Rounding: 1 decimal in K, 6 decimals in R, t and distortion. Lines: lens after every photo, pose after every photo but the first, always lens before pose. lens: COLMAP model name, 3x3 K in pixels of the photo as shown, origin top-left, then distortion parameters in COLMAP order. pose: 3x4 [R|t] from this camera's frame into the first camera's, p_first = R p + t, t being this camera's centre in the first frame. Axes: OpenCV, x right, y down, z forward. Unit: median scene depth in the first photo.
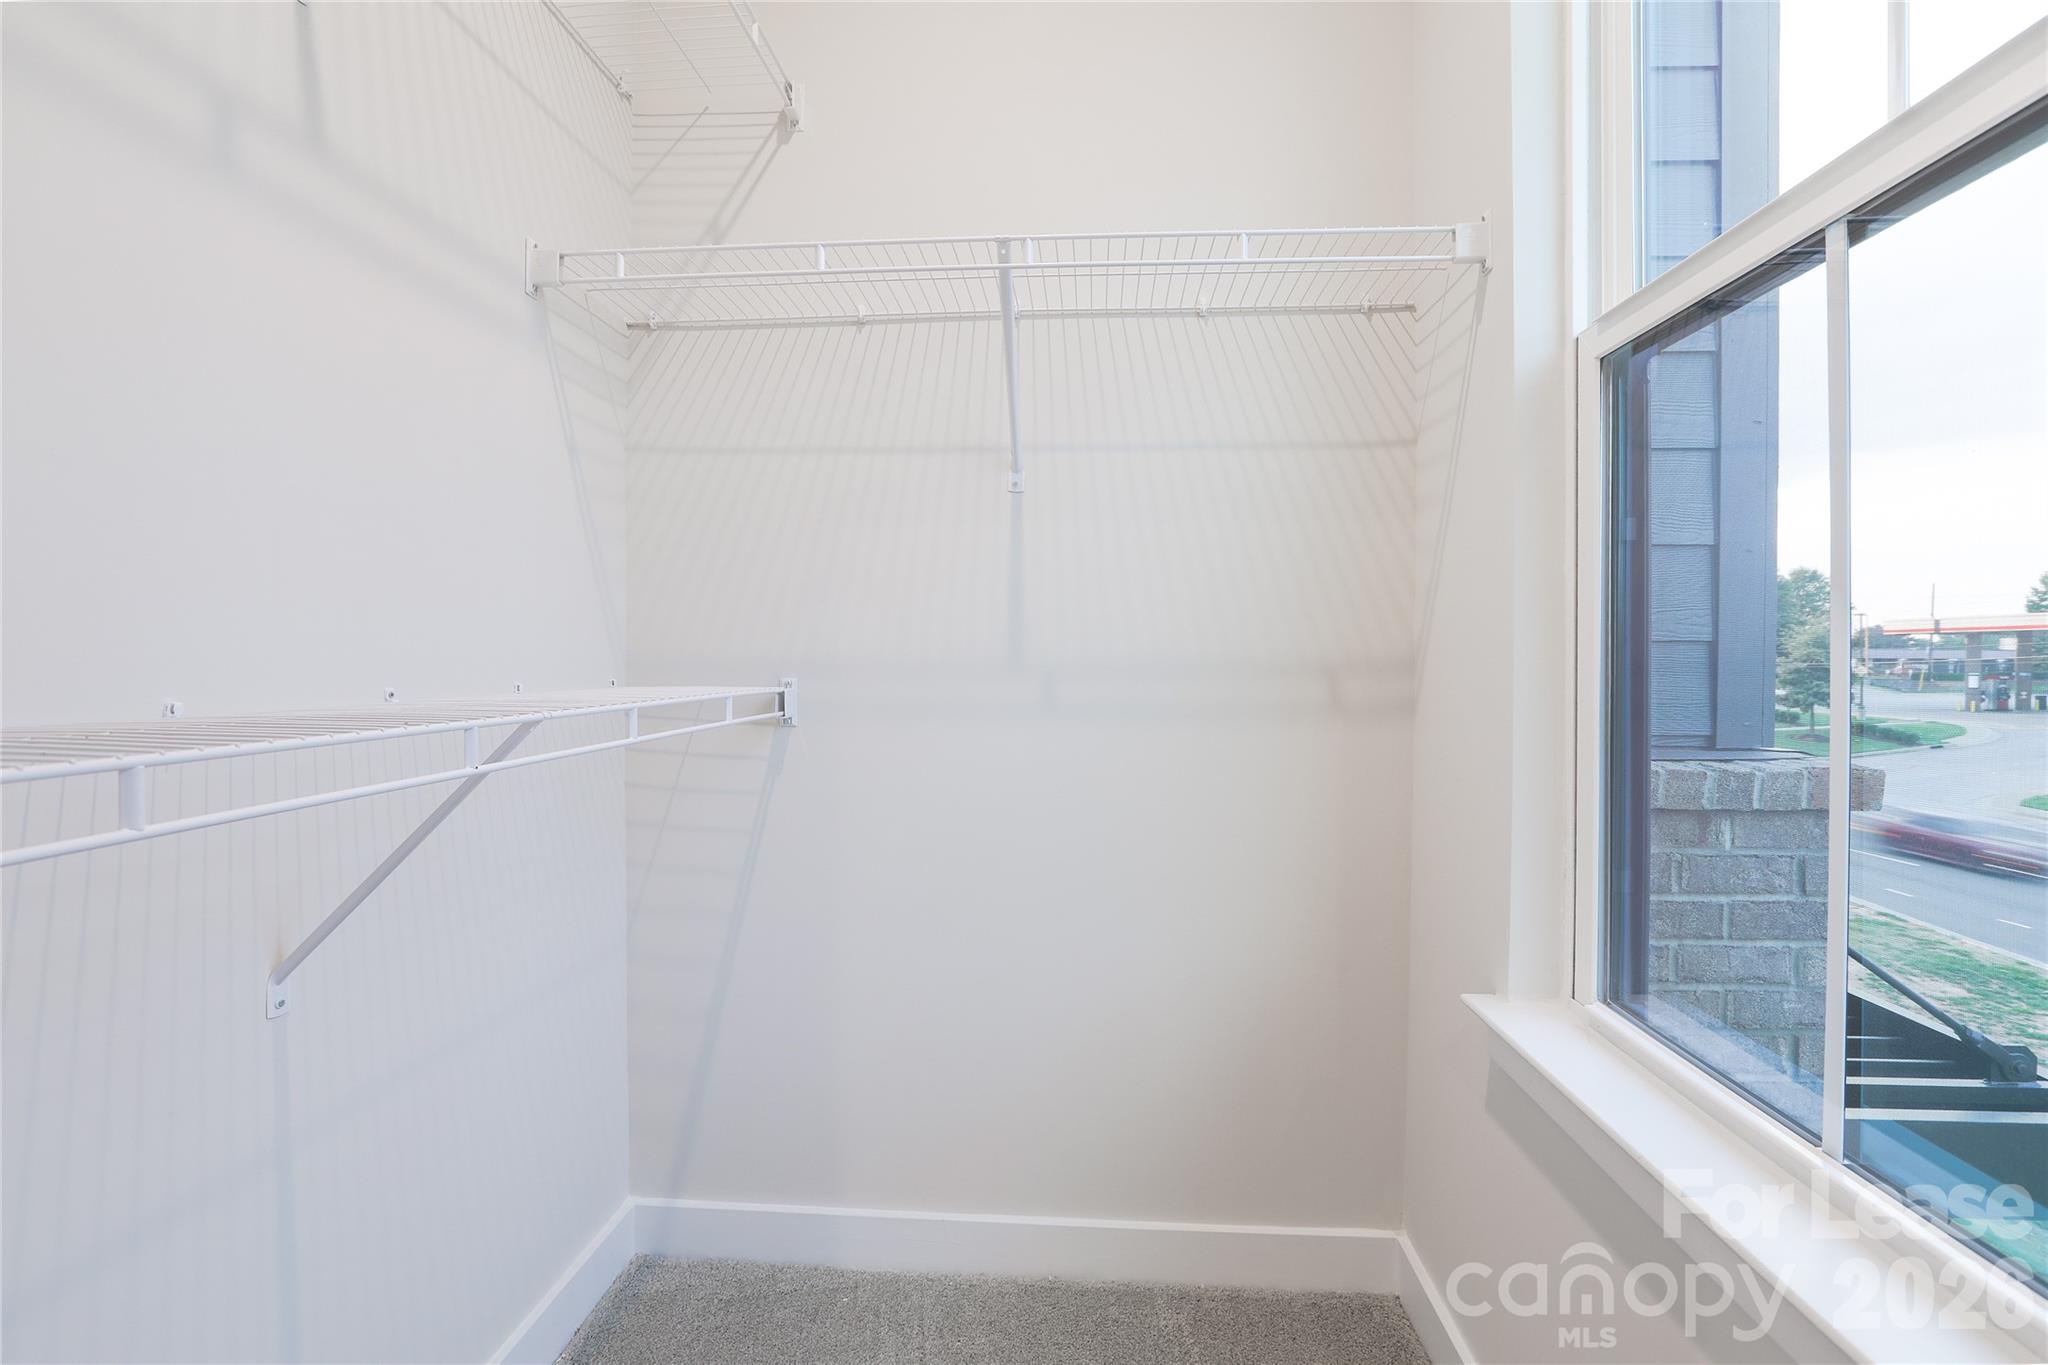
lens RADIAL K [[957.2, 0, 1013.6], [0, 957.2, 680.5], [0, 0, 1]] dist [-0.027360, 0.003327]
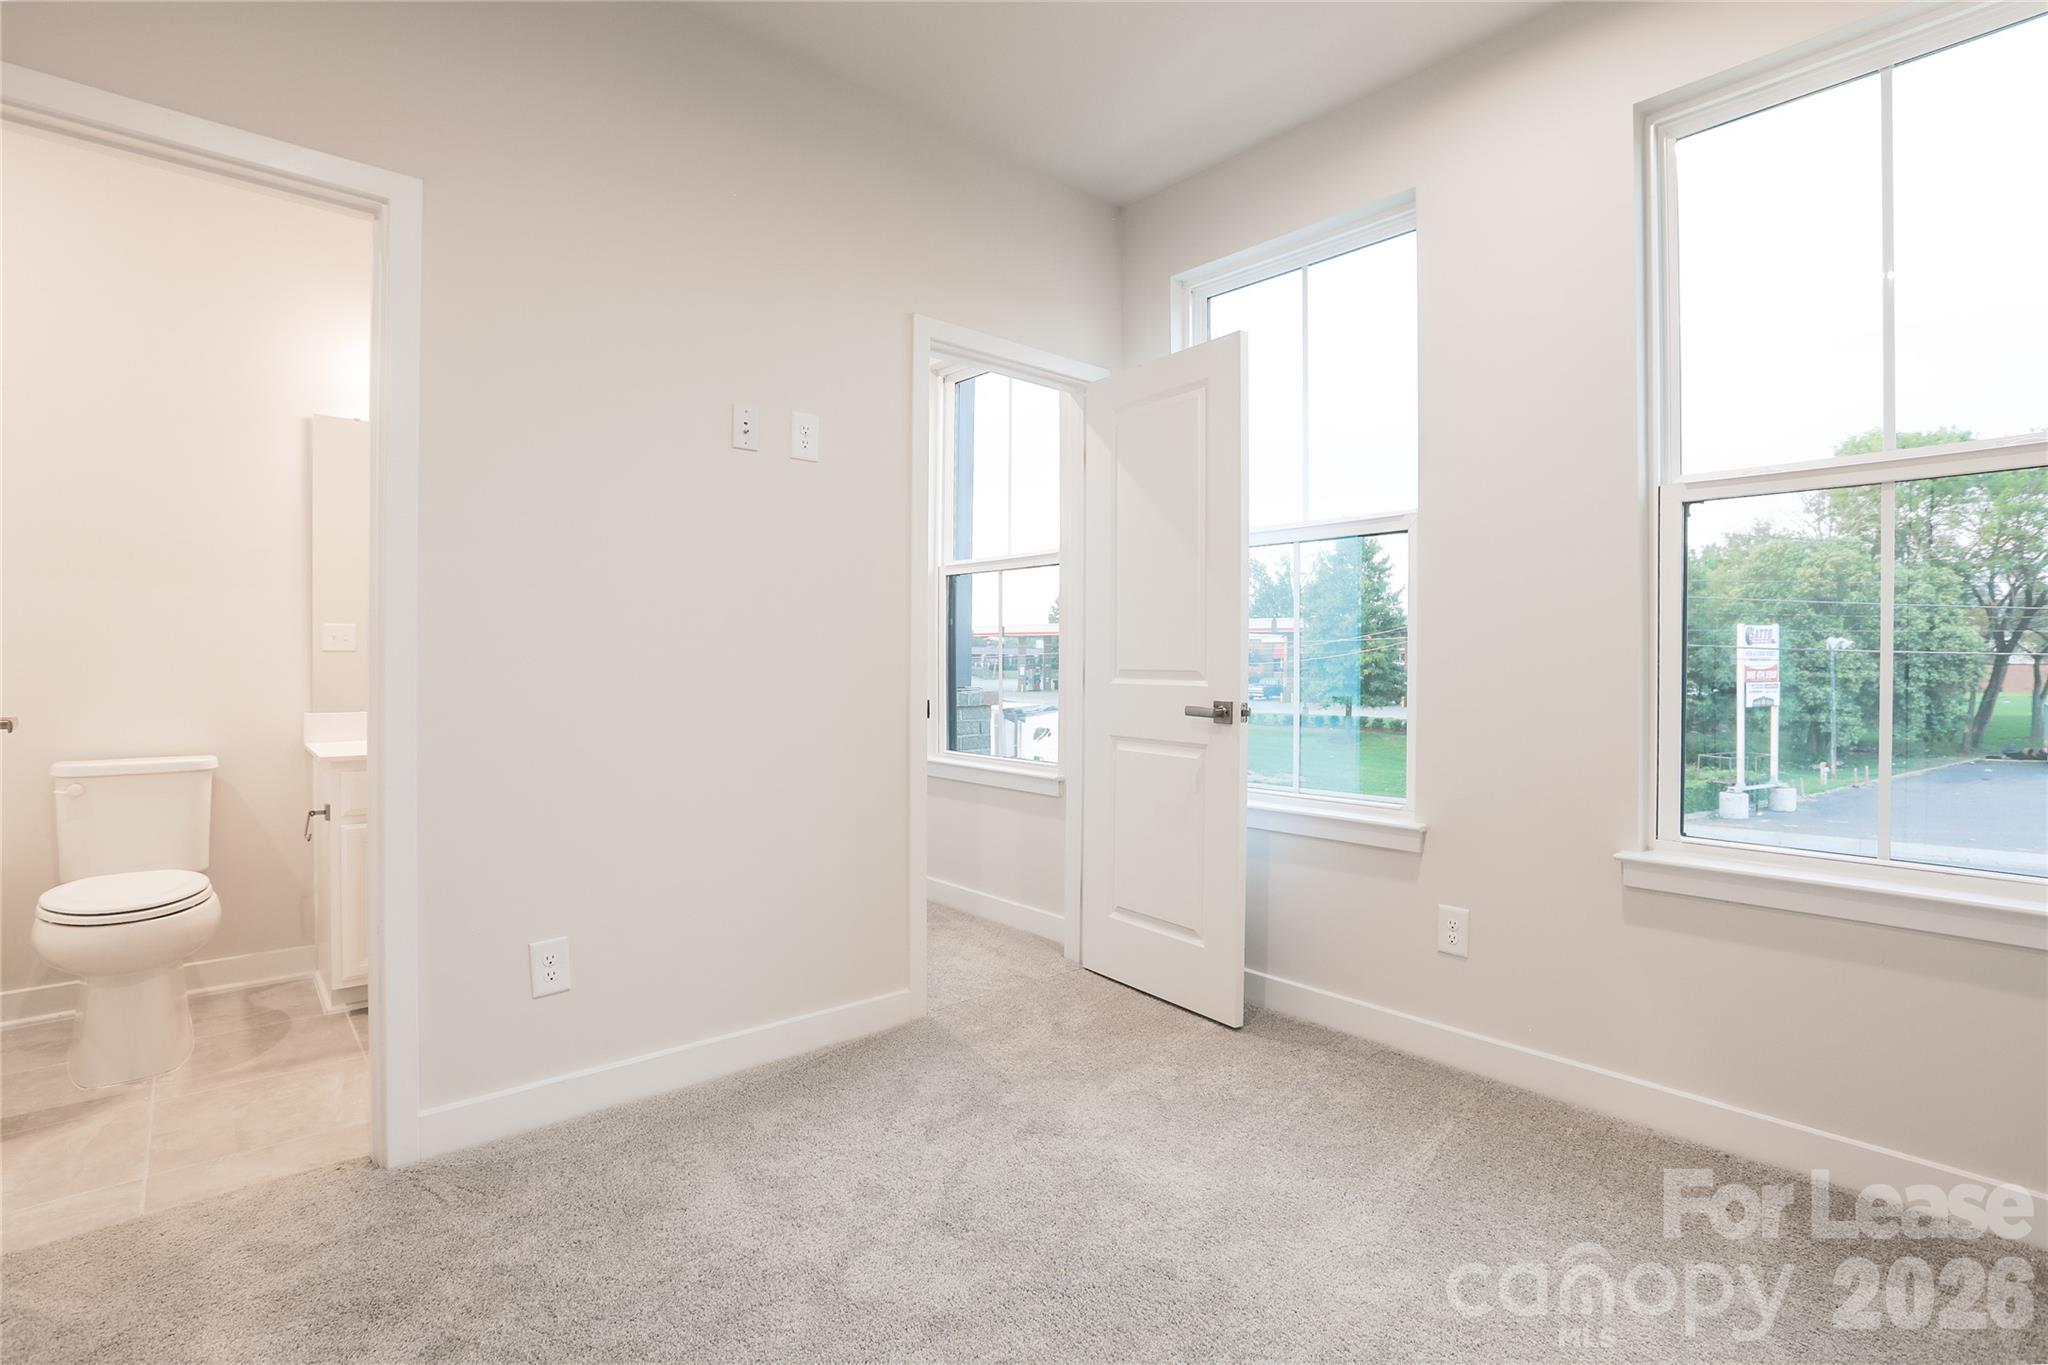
lens RADIAL K [[957.2, 0, 1010.2], [0, 957.2, 661.6], [0, 0, 1]] dist [-0.027360, 0.003327]
pose [[0.705834, -0.001231, 0.708376, -1.341330], [0.010685, 0.999903, -0.008909, 0.022220], [-0.708297, 0.013857, 0.705779, -1.299723]]
